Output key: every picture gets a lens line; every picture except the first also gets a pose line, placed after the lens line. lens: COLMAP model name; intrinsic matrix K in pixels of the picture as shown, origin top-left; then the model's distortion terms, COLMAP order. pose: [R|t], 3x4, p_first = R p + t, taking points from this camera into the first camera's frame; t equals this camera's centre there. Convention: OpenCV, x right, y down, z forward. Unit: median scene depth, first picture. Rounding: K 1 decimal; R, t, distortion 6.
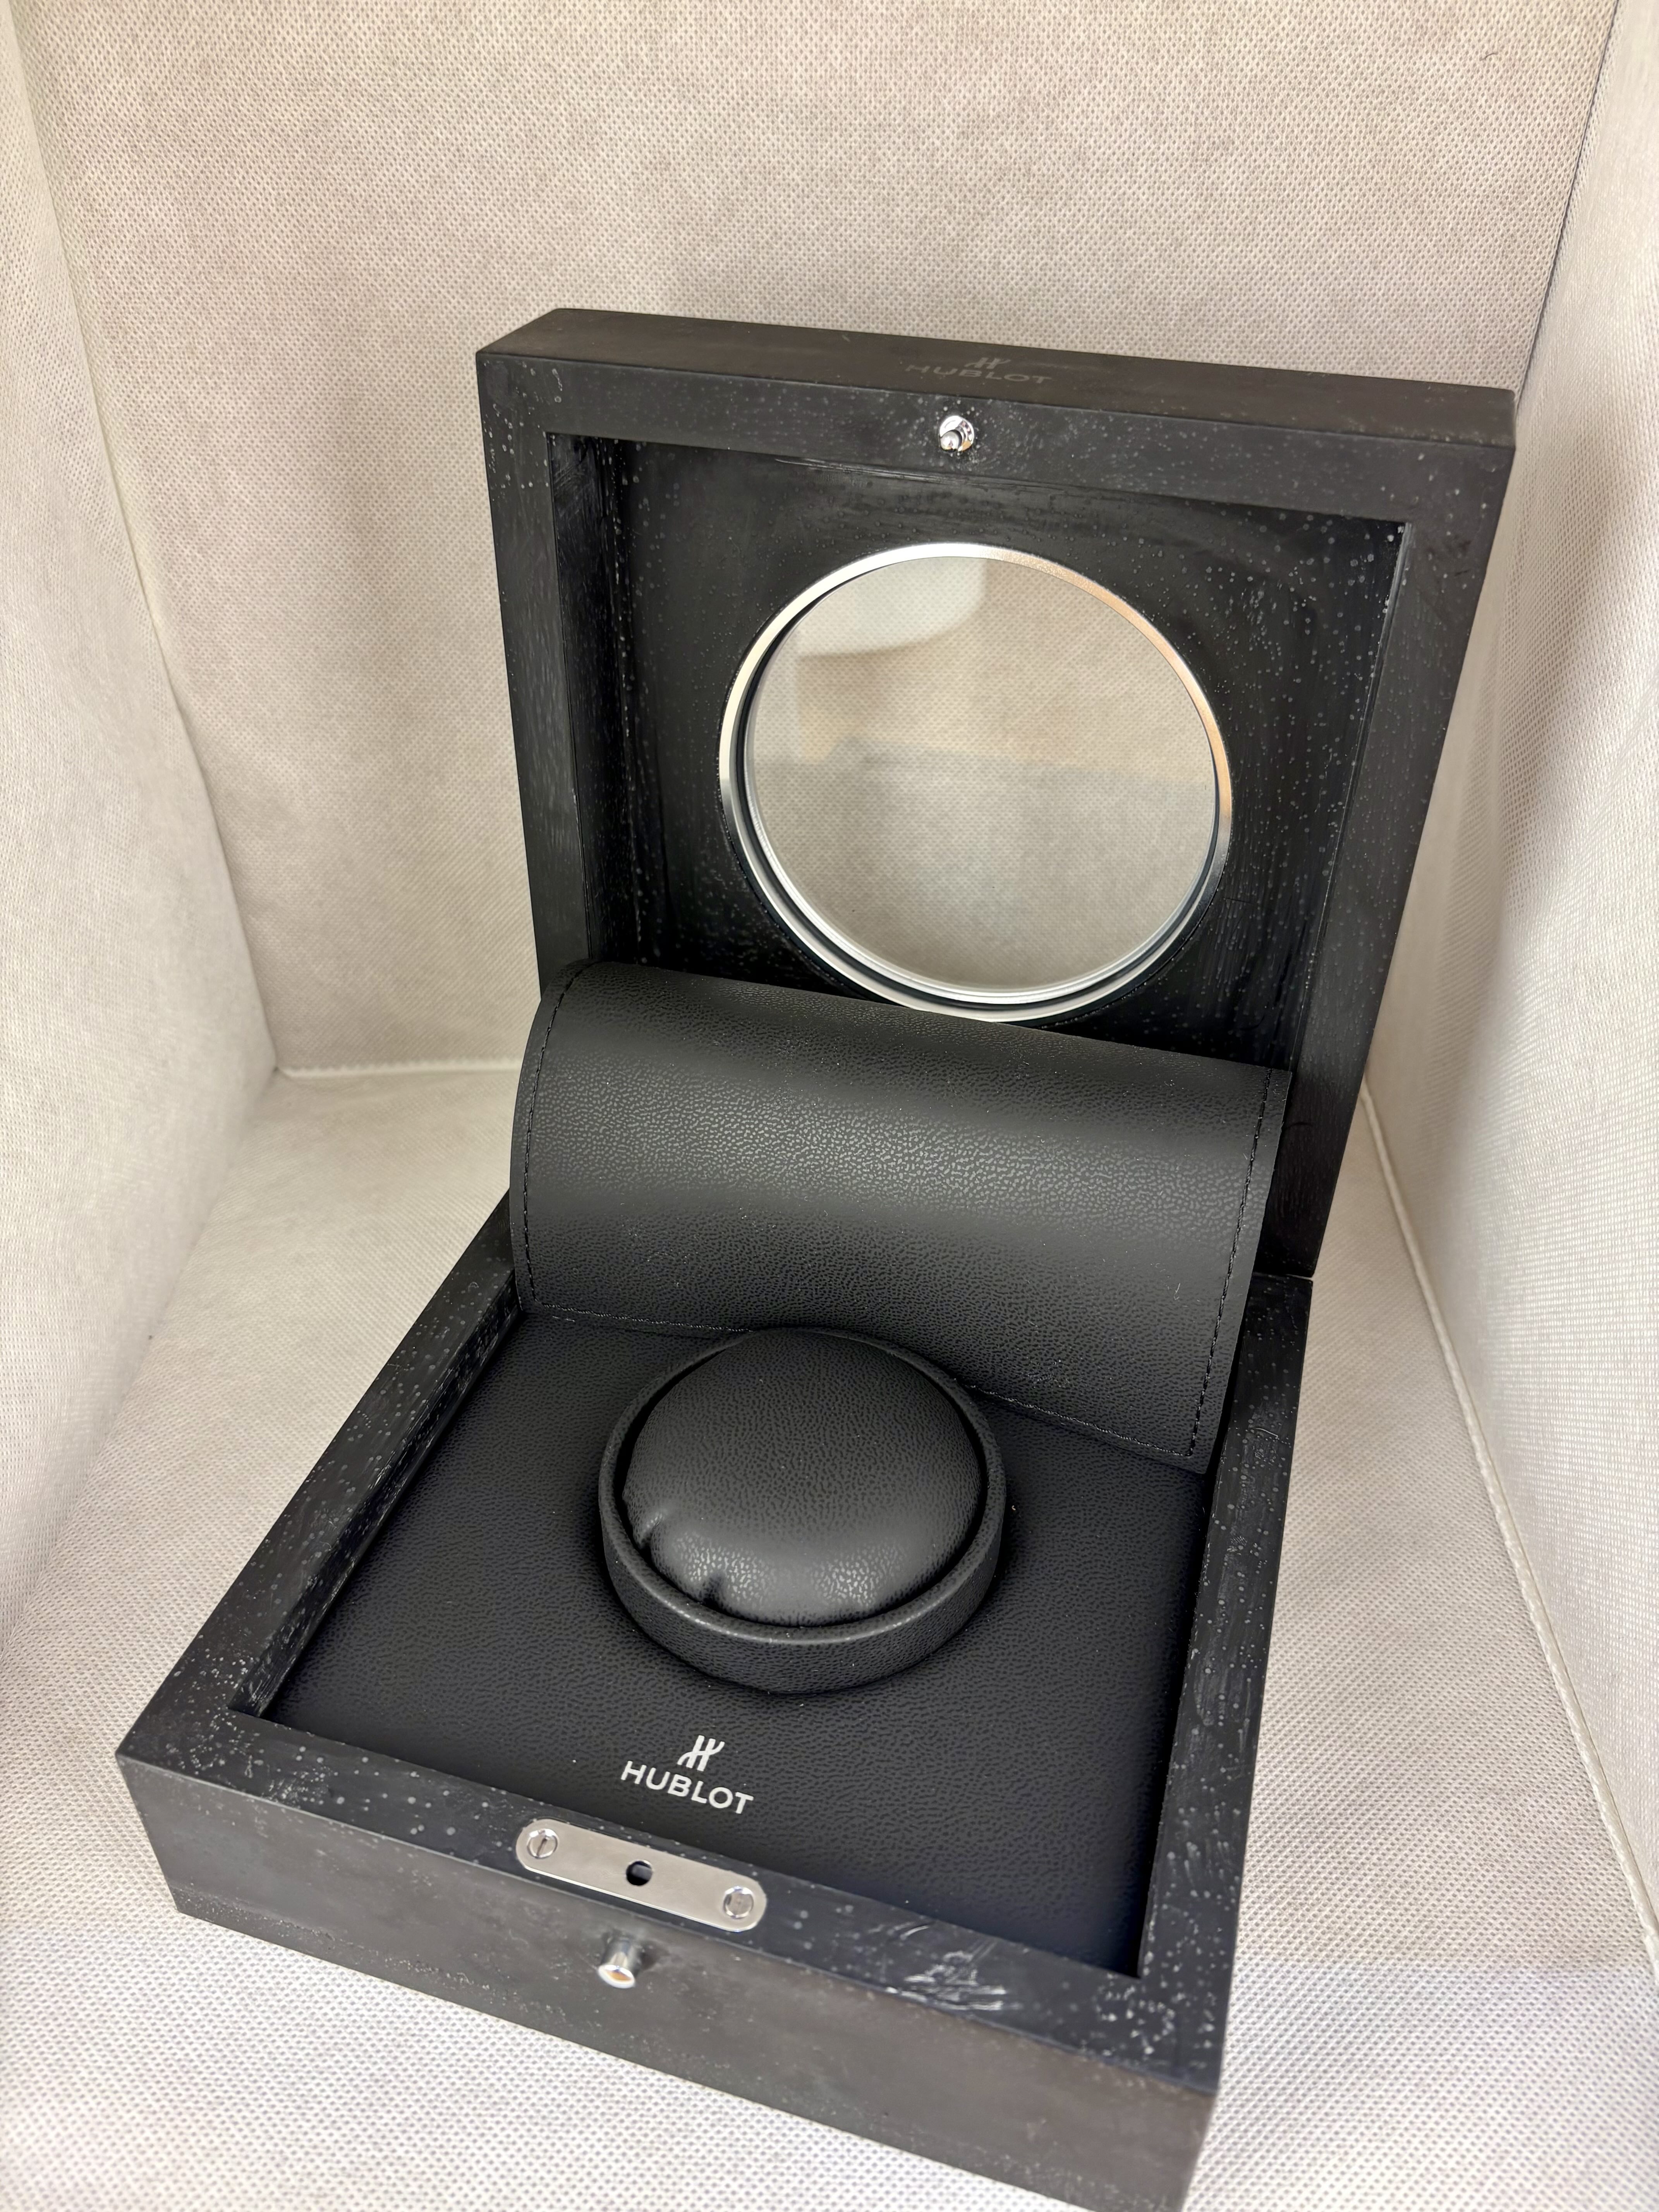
lens RADIAL K [[1691.1, 0, 816.3], [0, 1691.1, 1107.3], [0, 0, 1]] dist [-0.062796, -0.007166]
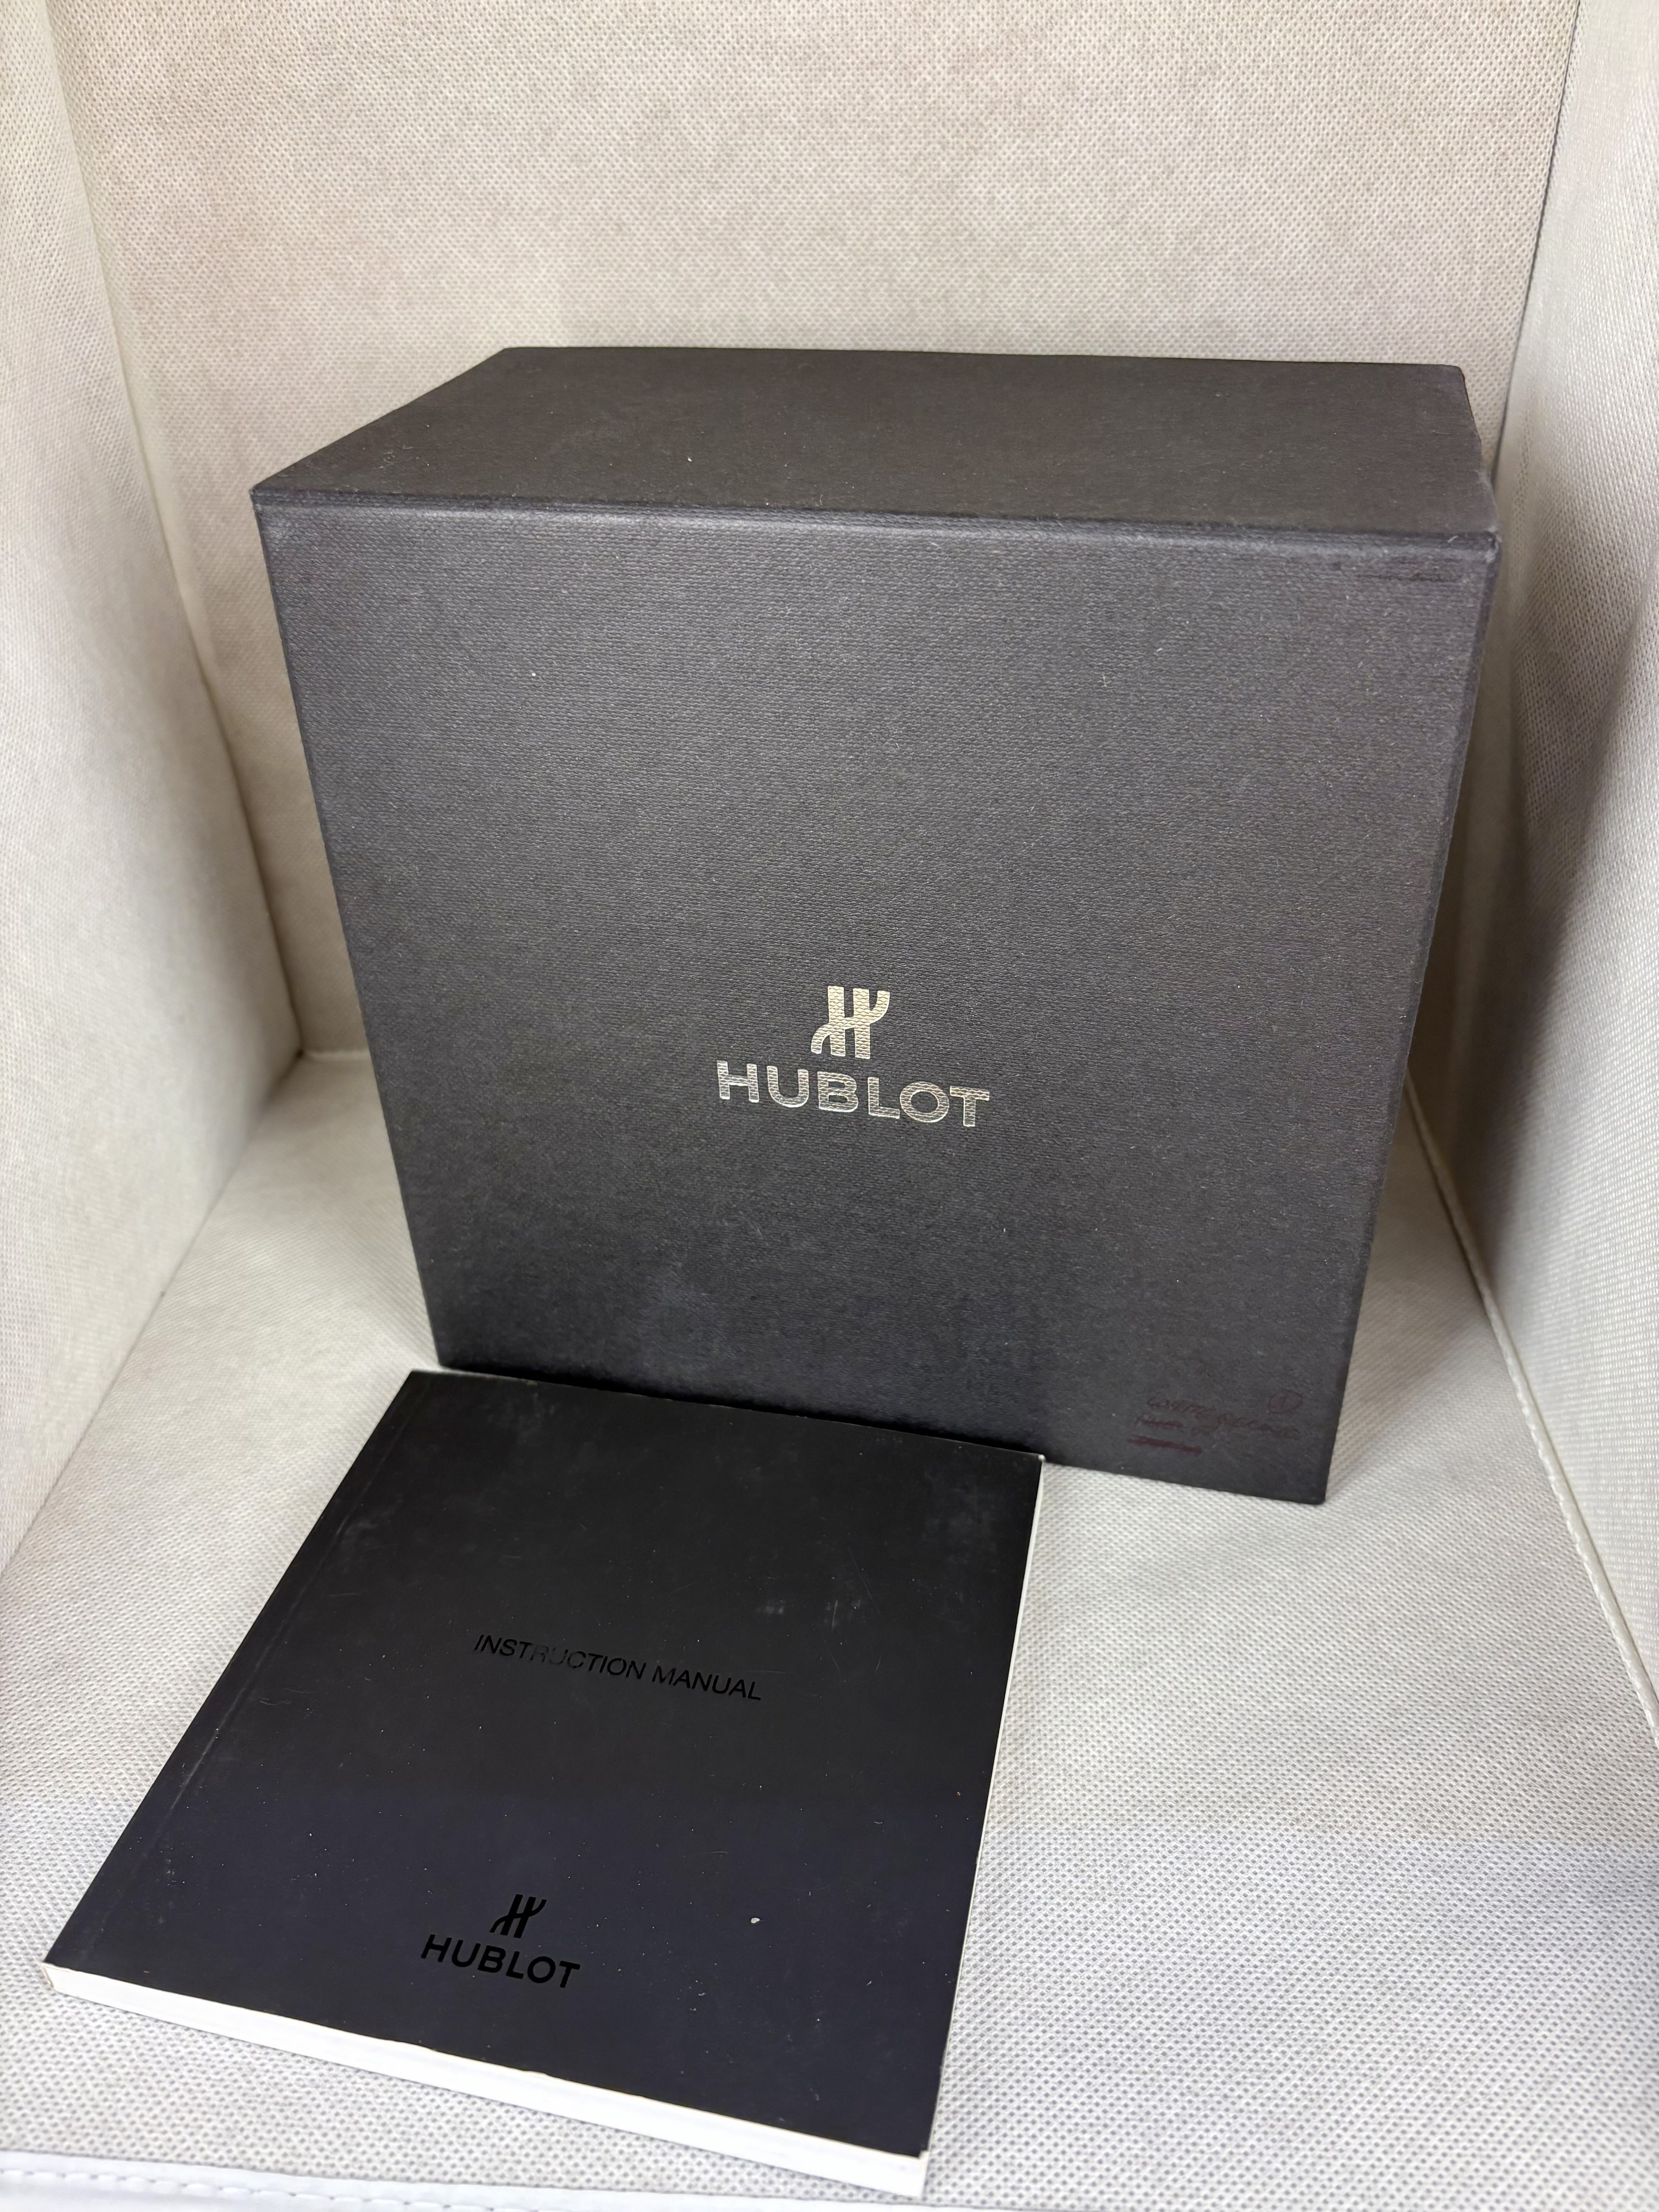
lens RADIAL K [[1691.1, 0, 840.3], [0, 1691.1, 1239.9], [0, 0, 1]] dist [-0.062796, -0.007166]
pose [[0.999083, -0.008885, -0.041872, 0.054796], [0.006740, 0.998671, -0.051099, 0.186385], [0.042270, 0.050770, 0.997815, 0.025443]]
